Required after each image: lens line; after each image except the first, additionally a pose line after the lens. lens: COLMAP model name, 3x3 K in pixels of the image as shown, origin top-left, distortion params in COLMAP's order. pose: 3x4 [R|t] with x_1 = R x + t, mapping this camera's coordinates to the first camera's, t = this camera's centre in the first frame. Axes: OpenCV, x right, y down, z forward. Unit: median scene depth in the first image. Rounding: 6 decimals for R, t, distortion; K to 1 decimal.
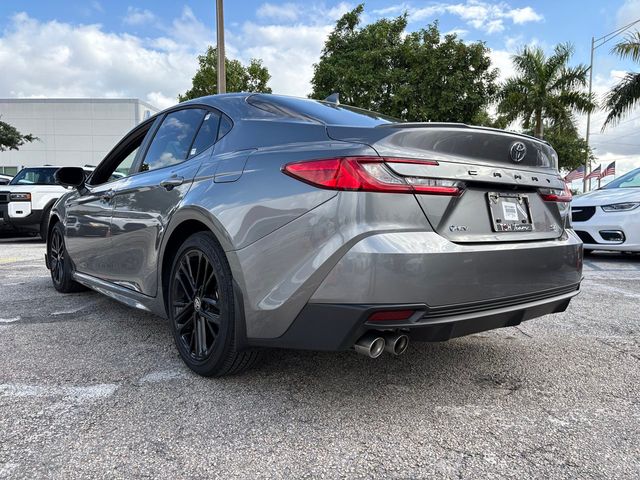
lens RADIAL K [[488.2, 0, 320.6], [0, 488.2, 235.6], [0, 0, 1]] dist [0.053602, -0.067224]
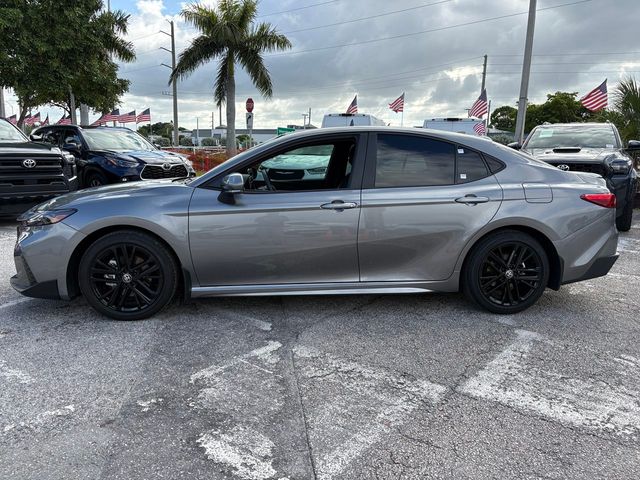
lens RADIAL K [[488.2, 0, 320.0], [0, 488.2, 242.6], [0, 0, 1]] dist [0.053602, -0.067224]
pose [[0.542930, -0.149540, 0.826356, -1.661061], [0.026829, 0.986604, 0.160913, -0.214556], [-0.839349, -0.065194, 0.539669, 0.538279]]
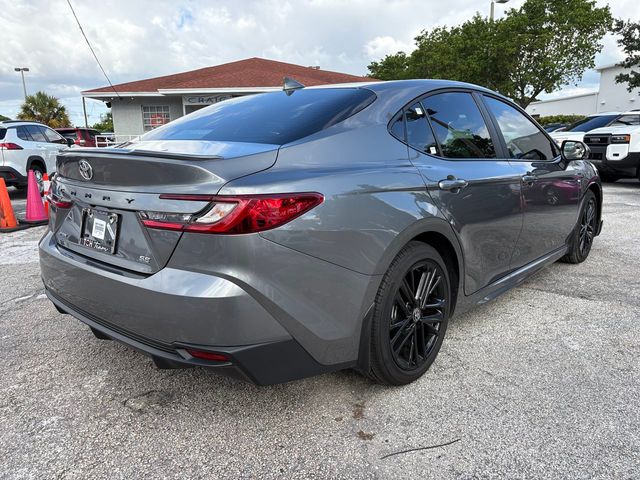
lens RADIAL K [[488.2, 0, 315.9], [0, 488.2, 239.0], [0, 0, 1]] dist [0.053602, -0.067224]
pose [[0.130632, 0.188222, -0.973400, 1.070398], [-0.029573, 0.982116, 0.185938, -0.171575], [0.990990, 0.004496, 0.133862, 0.985439]]
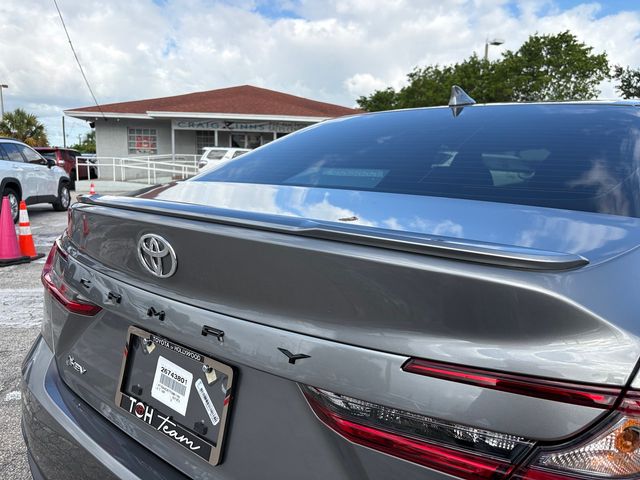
lens RADIAL K [[488.2, 0, 313.8], [0, 488.2, 230.2], [0, 0, 1]] dist [0.053602, -0.067224]
pose [[0.170557, 0.118520, -0.978194, 0.618852], [-0.072171, 0.991576, 0.107558, -0.182691], [0.982701, 0.052252, 0.177674, 0.787168]]
